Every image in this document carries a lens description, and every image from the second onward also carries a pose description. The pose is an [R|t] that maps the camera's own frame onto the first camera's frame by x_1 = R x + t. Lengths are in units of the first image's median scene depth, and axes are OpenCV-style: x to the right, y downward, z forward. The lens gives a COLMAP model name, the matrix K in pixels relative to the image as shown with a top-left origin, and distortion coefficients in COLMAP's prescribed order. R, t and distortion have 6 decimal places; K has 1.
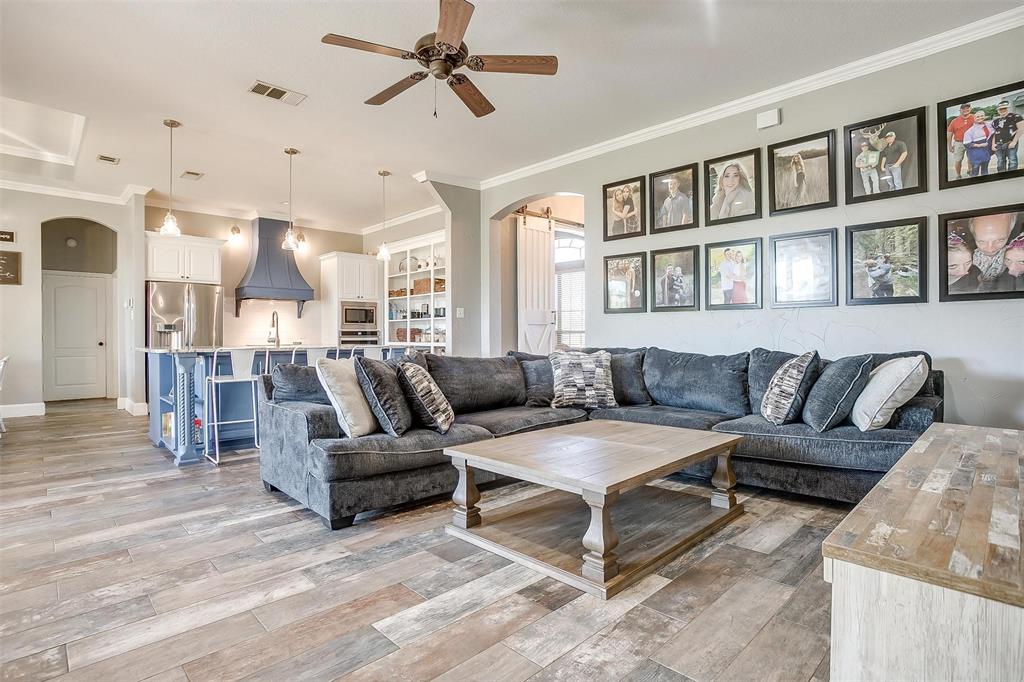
lens RADIAL K [[512.7, 0, 502.9], [0, 512.7, 334.7], [0, 0, 1]] dist [-0.056395, 0.017048]
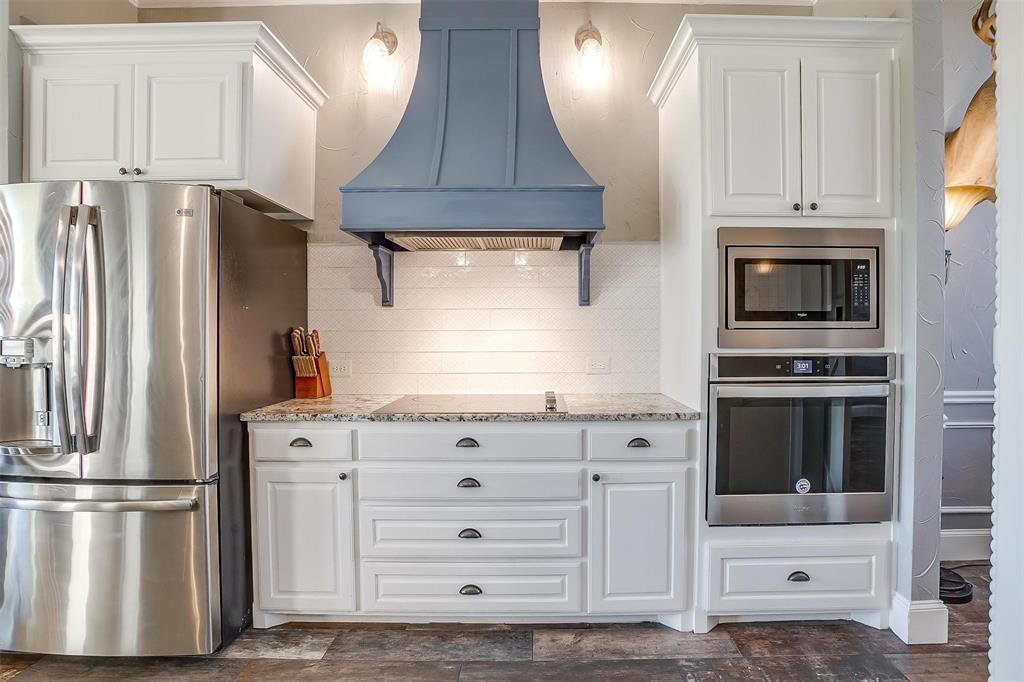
lens RADIAL K [[510.6, 0, 533.7], [0, 510.6, 339.0], [0, 0, 1]] dist [-0.065117, 0.019631]
pose [[0.731986, 0.019169, -0.681050, -0.298329], [-0.002790, 0.999680, 0.025139, -0.028195], [0.681314, -0.016502, 0.731805, 1.044576]]
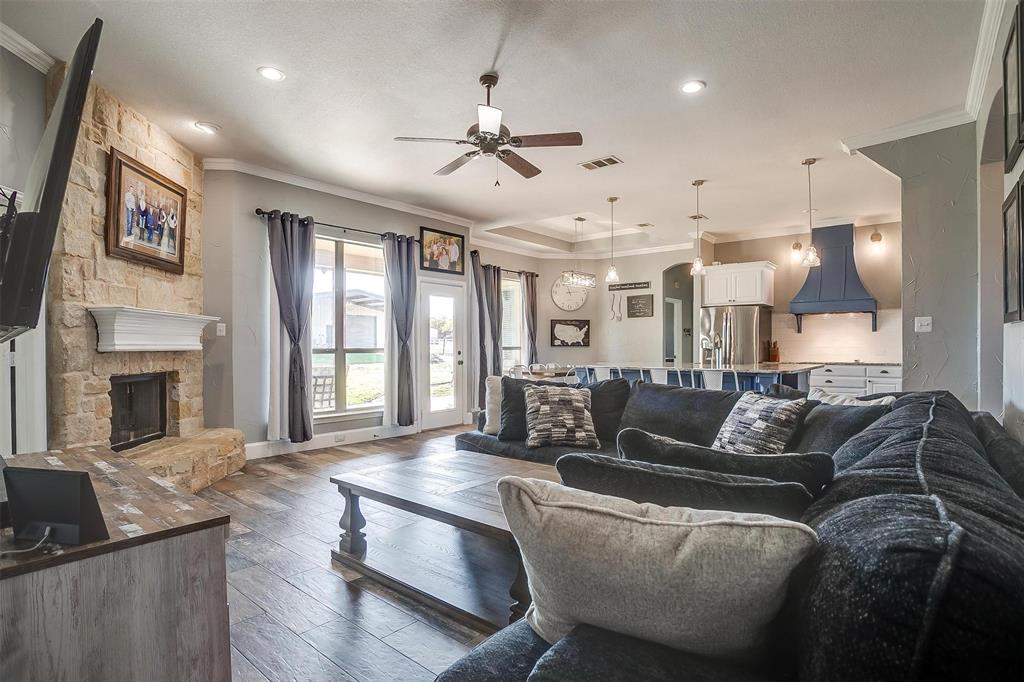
lens RADIAL K [[512.7, 0, 510.6], [0, 512.7, 348.4], [0, 0, 1]] dist [-0.056395, 0.017048]
pose [[0.117470, 0.008181, -0.993043, 0.502048], [0.004965, 0.999949, 0.008825, -0.020392], [0.993064, -0.005967, 0.117423, 0.398968]]
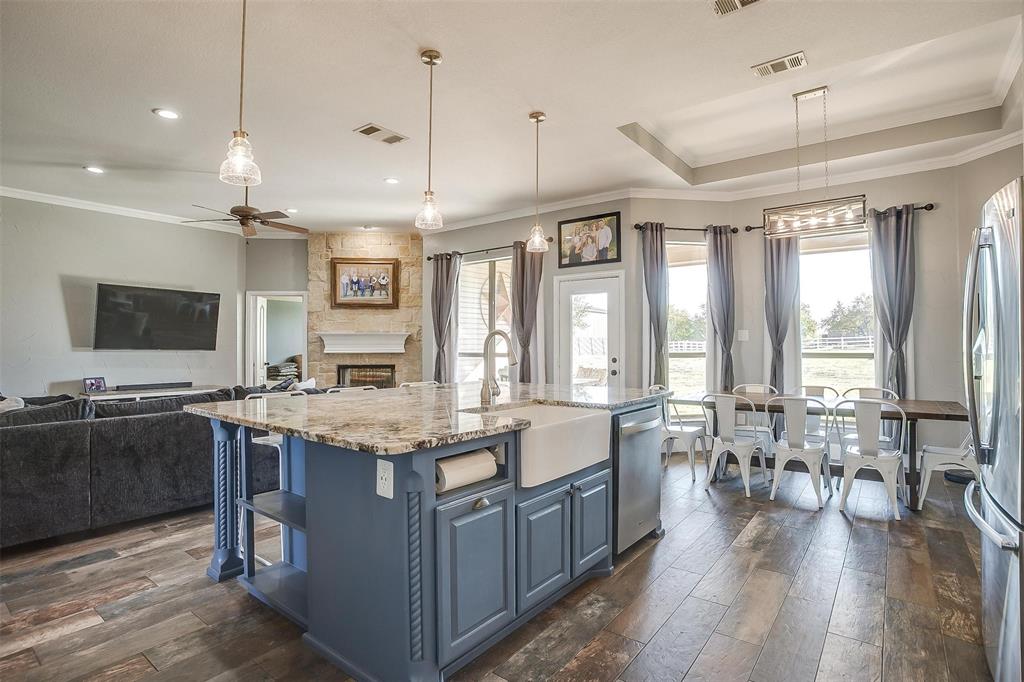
lens RADIAL K [[512.7, 0, 515.3], [0, 512.7, 343.8], [0, 0, 1]] dist [-0.056395, 0.017048]
pose [[-0.985864, 0.006842, -0.167409, -0.345281], [0.007663, 0.999962, -0.004262, -0.027649], [0.167373, -0.005484, -0.985878, 1.314233]]
